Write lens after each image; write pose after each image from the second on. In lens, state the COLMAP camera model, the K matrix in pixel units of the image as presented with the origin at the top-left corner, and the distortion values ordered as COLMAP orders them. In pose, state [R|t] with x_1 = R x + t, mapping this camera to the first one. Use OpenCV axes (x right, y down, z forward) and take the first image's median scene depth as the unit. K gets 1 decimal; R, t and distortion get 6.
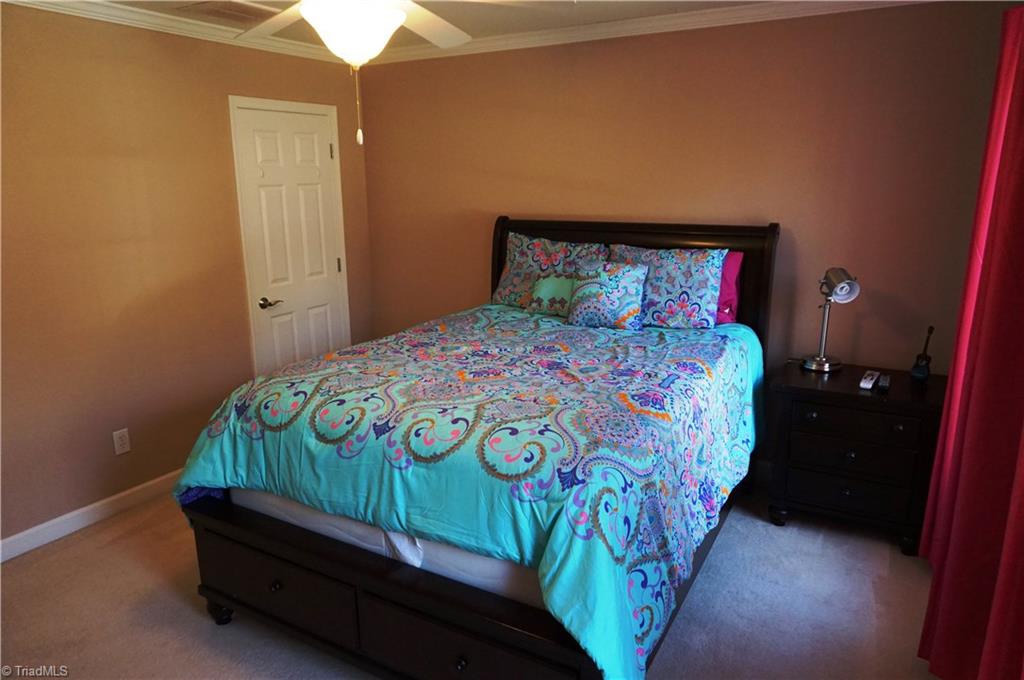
lens RADIAL K [[687.1, 0, 508.7], [0, 687.1, 339.0], [0, 0, 1]] dist [-0.026138, 0.004876]
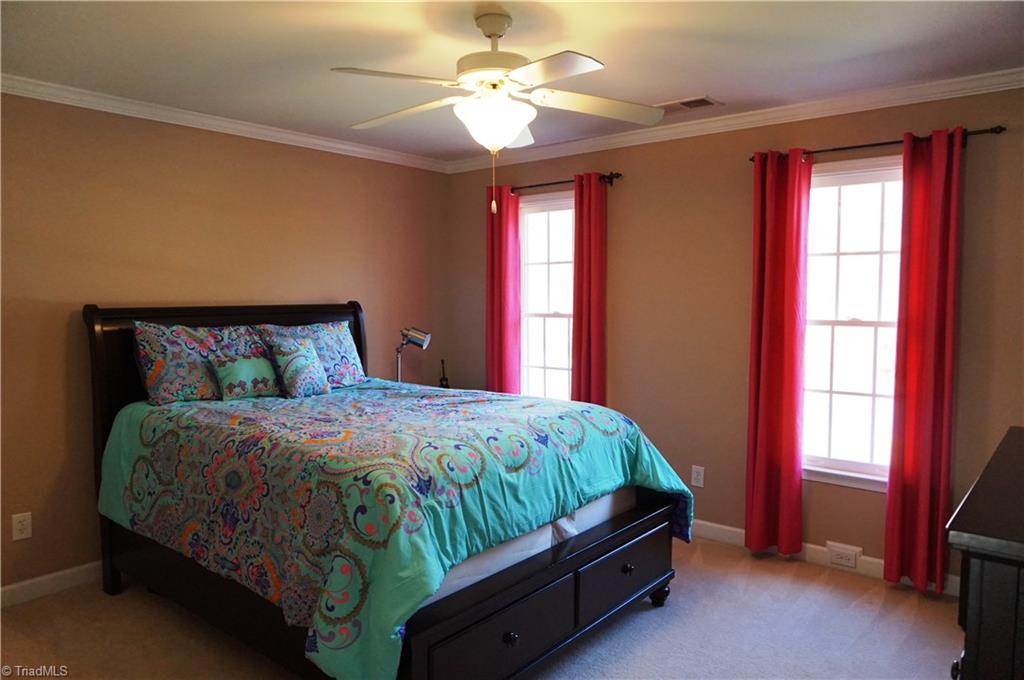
lens RADIAL K [[687.1, 0, 509.5], [0, 687.1, 342.7], [0, 0, 1]] dist [-0.026138, 0.004876]
pose [[0.159025, -0.058034, 0.985567, -0.885896], [0.230602, 0.972841, 0.020076, -0.048936], [-0.959966, 0.224081, 0.168089, 0.511732]]
